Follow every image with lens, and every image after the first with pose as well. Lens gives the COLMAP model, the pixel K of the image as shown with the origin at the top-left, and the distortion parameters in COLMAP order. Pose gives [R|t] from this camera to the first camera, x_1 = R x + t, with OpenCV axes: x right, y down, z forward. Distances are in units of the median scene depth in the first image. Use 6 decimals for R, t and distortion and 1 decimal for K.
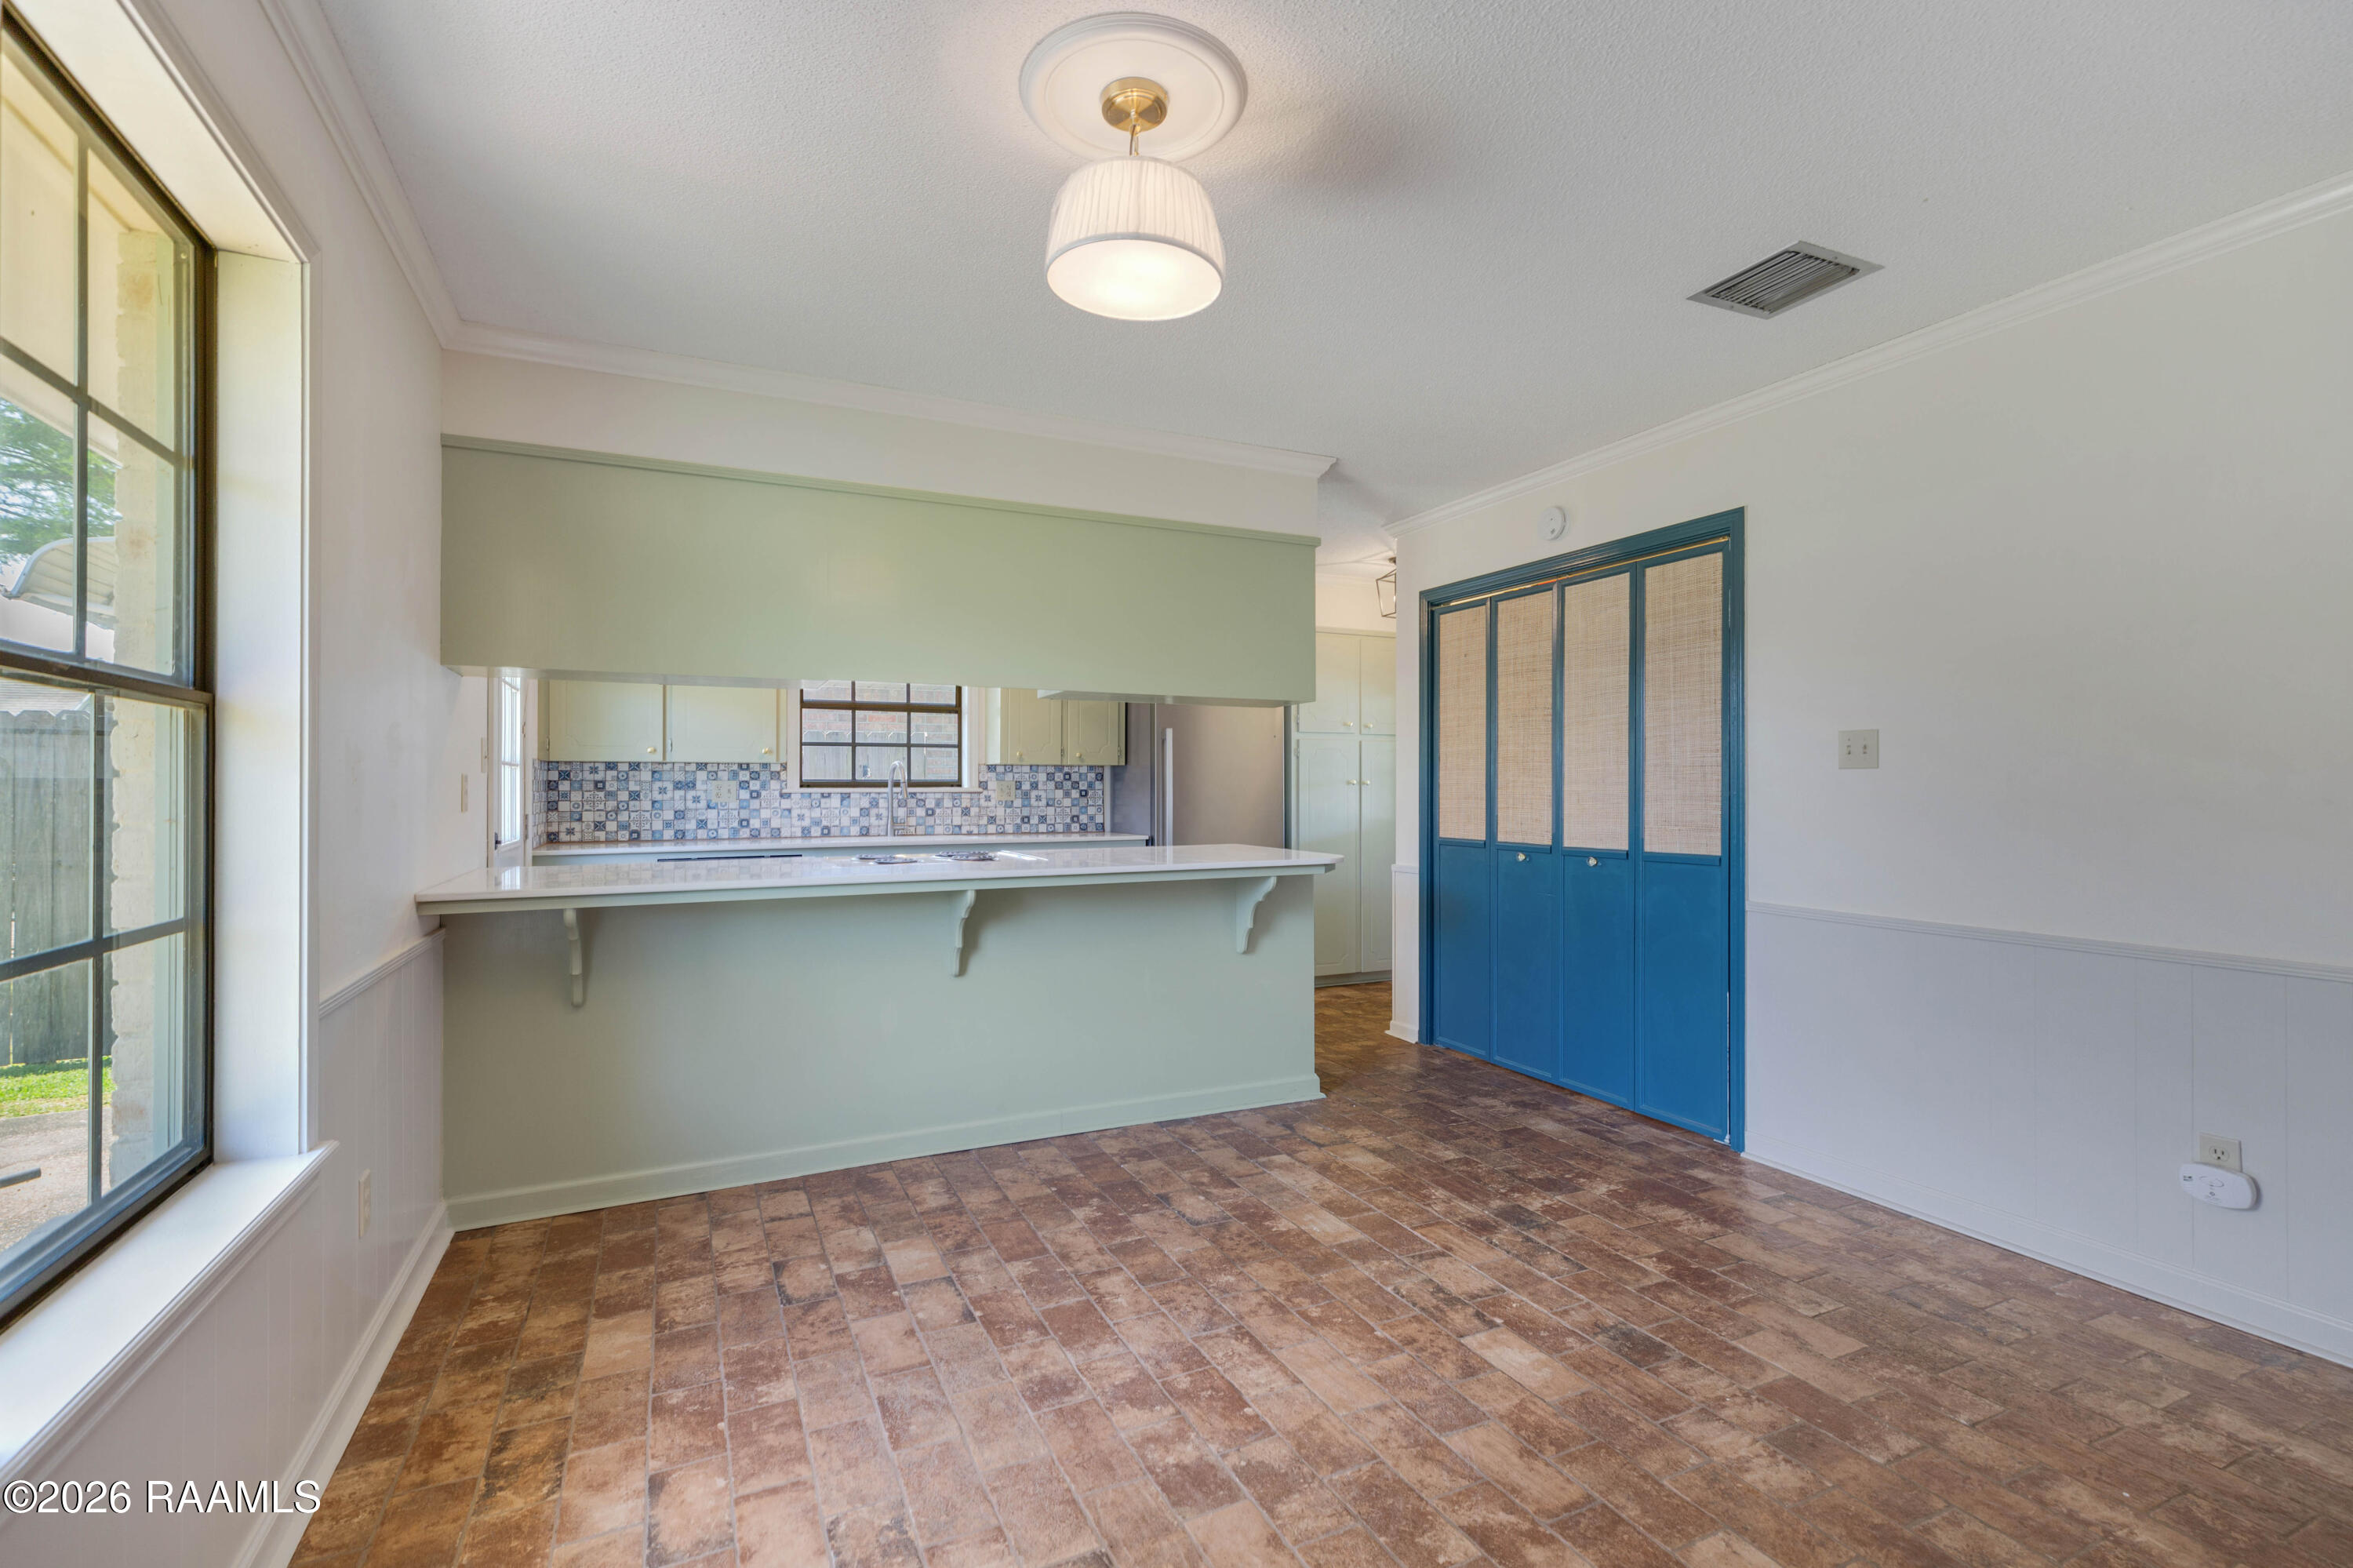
lens RADIAL K [[1086.9, 0, 1176.5], [0, 1086.9, 784.0], [0, 0, 1]] dist [0.005109, 0.000861]
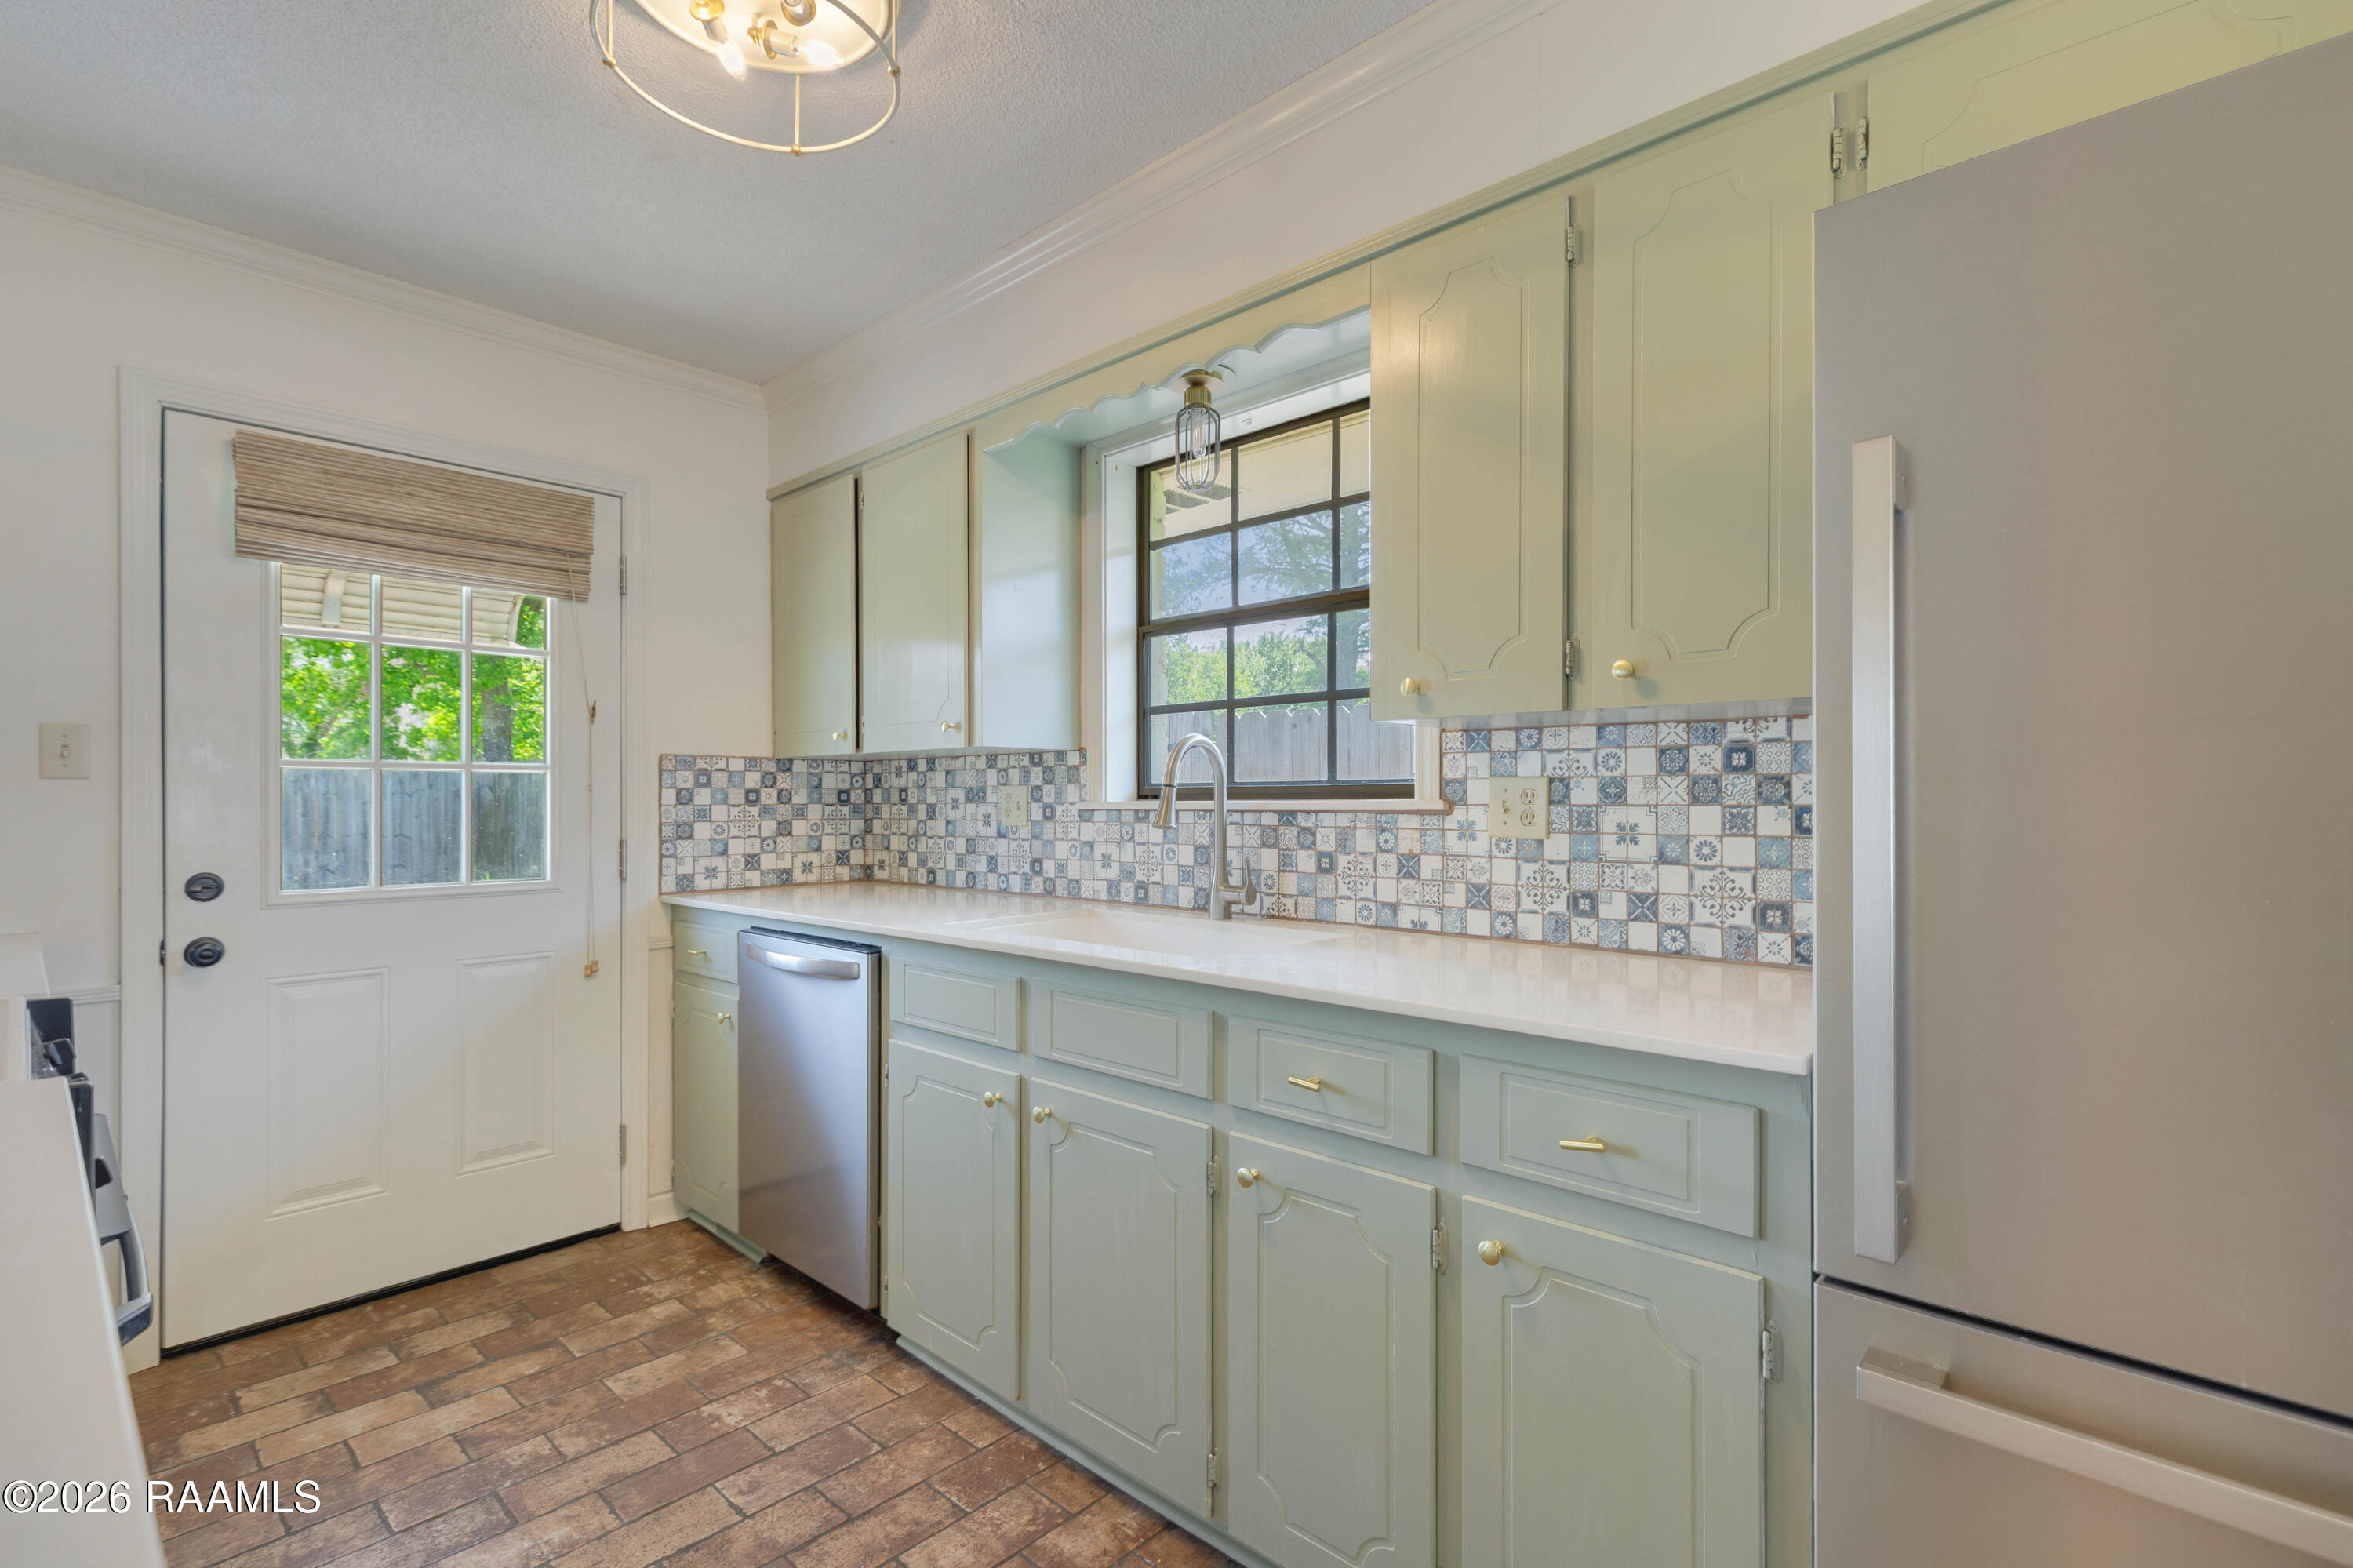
lens RADIAL K [[1059.0, 0, 1186.2], [0, 1059.0, 793.5], [0, 0, 1]] dist [0.003031, 0.001248]
pose [[0.379409, -0.003808, -0.925221, 0.103940], [0.005548, 0.999983, -0.001841, 0.002096], [0.925212, -0.004435, 0.379424, 0.865875]]
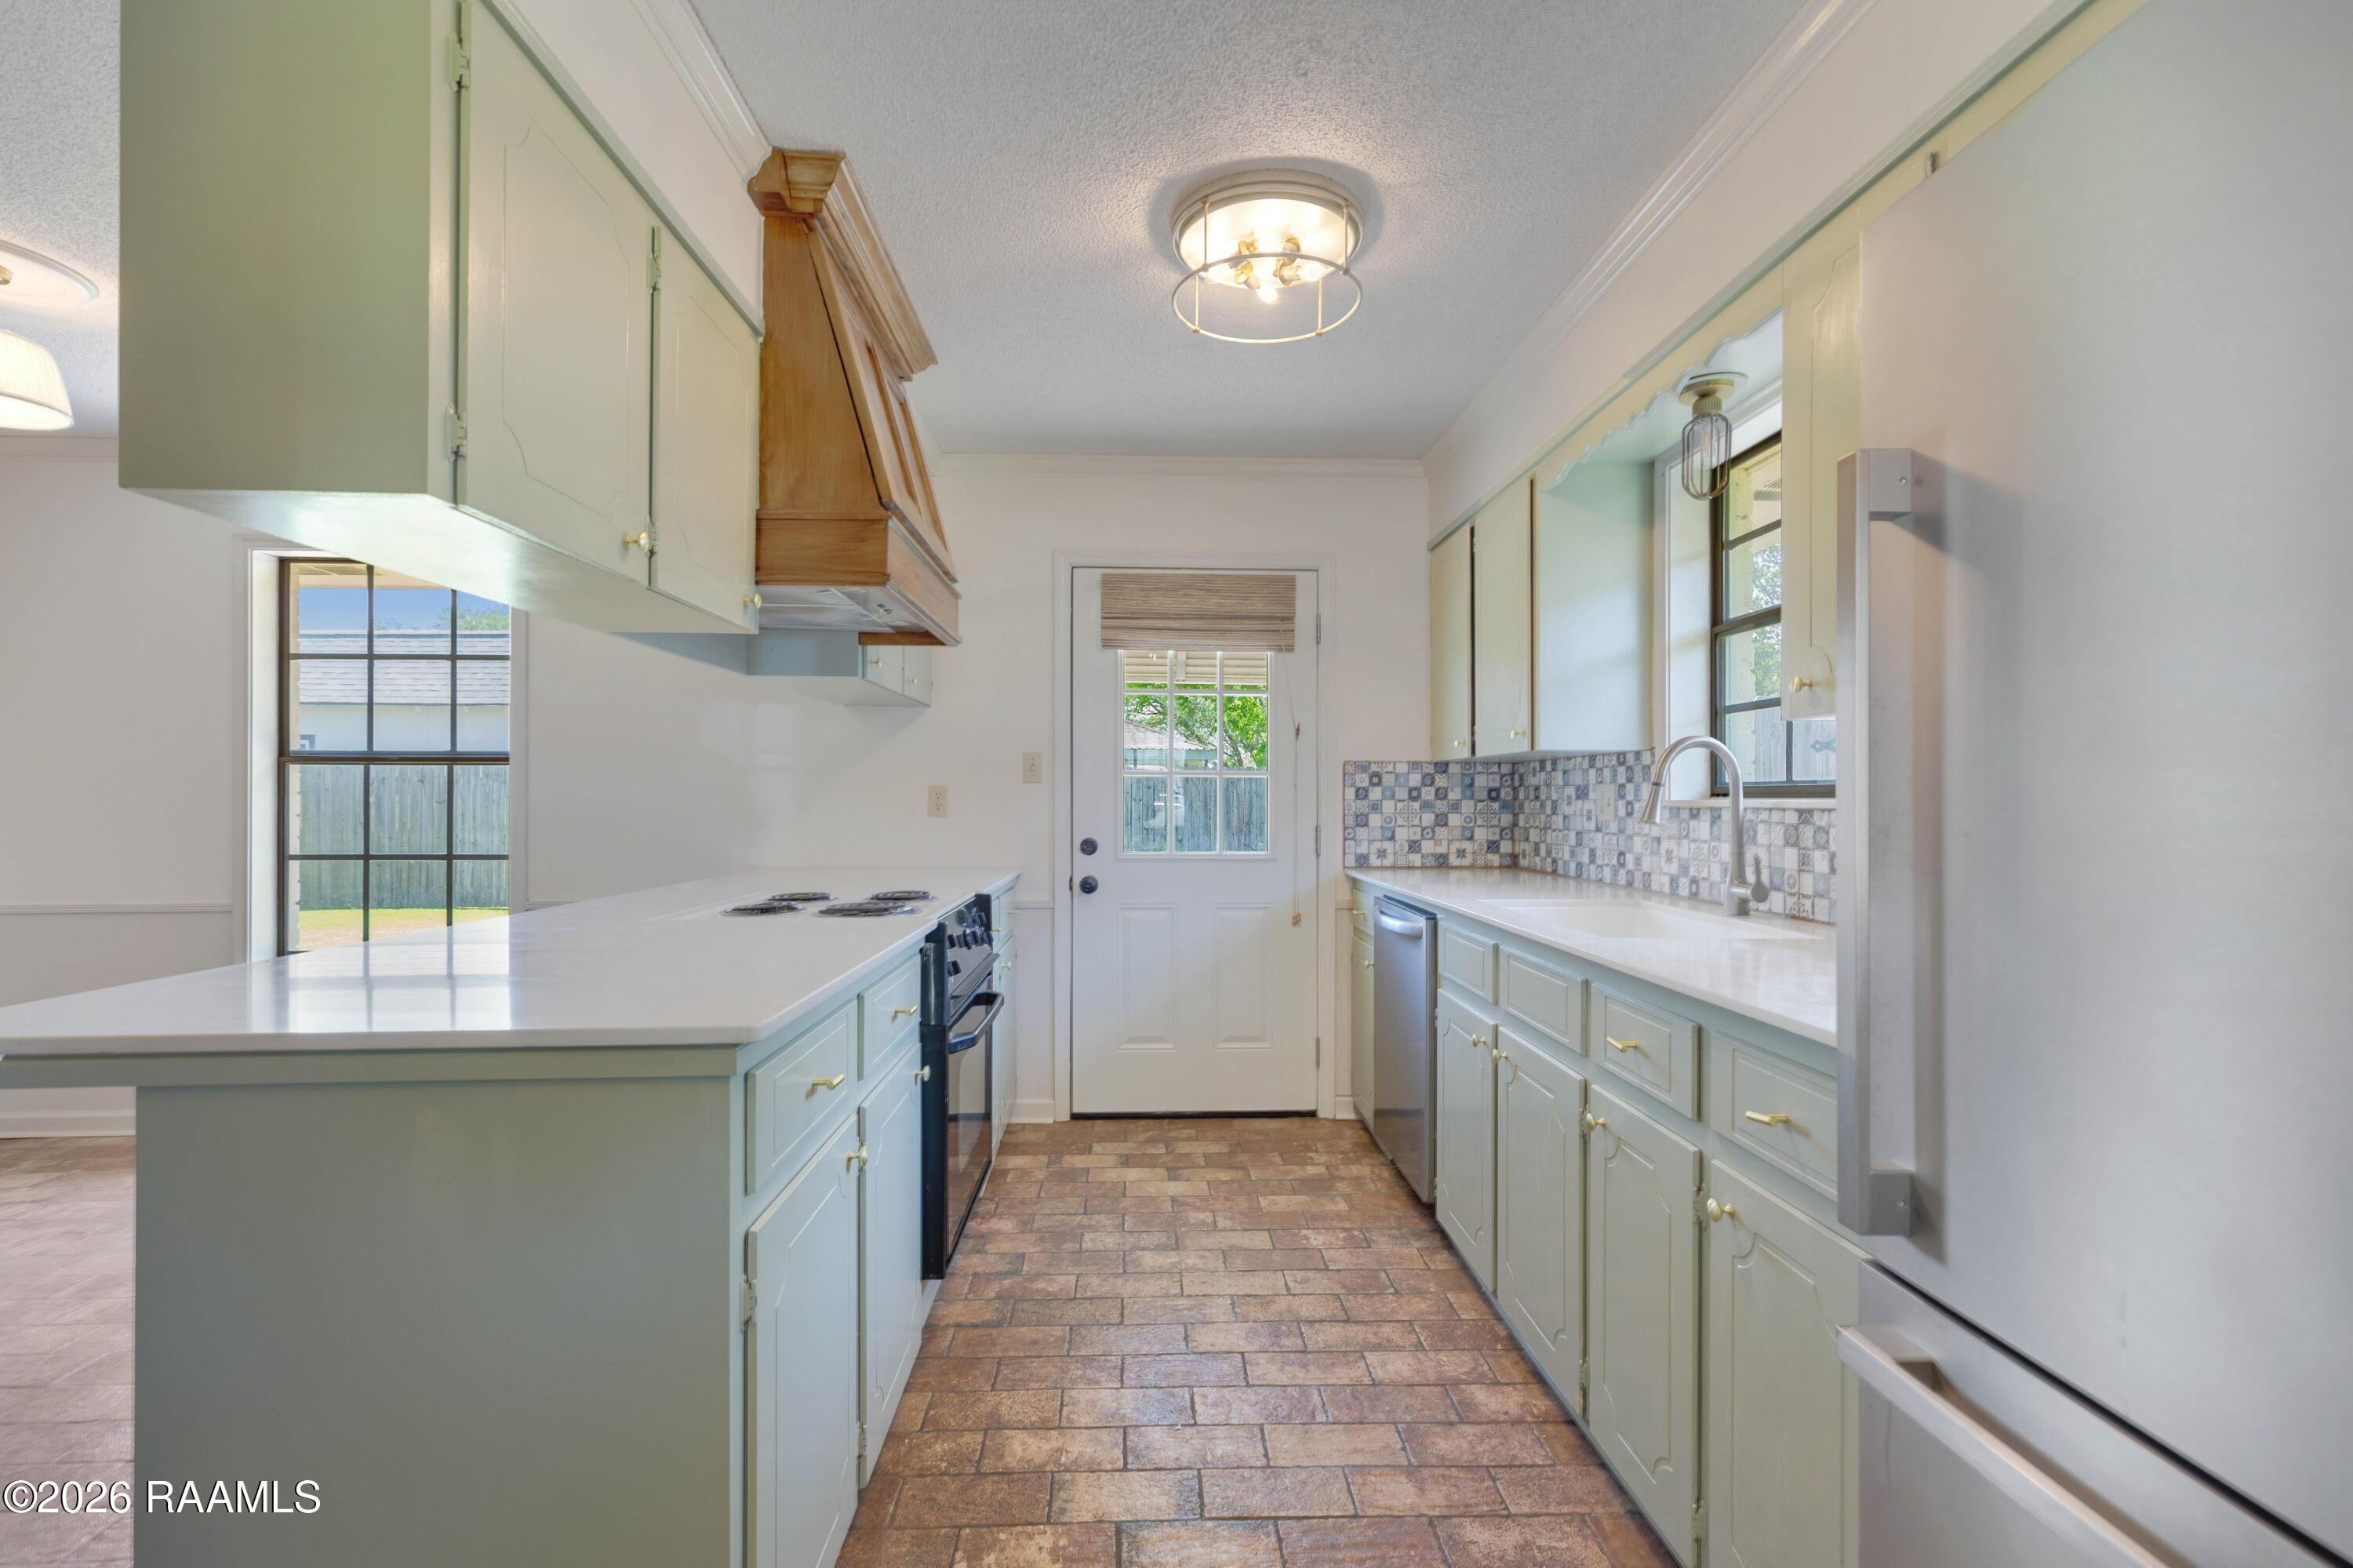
lens RADIAL K [[1059.0, 0, 1186.2], [0, 1059.0, 793.5], [0, 0, 1]] dist [0.003031, 0.001248]
pose [[-0.380675, -0.001751, -0.924707, 0.195967], [0.002315, 0.999993, -0.002847, 0.002935], [0.924706, -0.003225, -0.380668, 0.992924]]
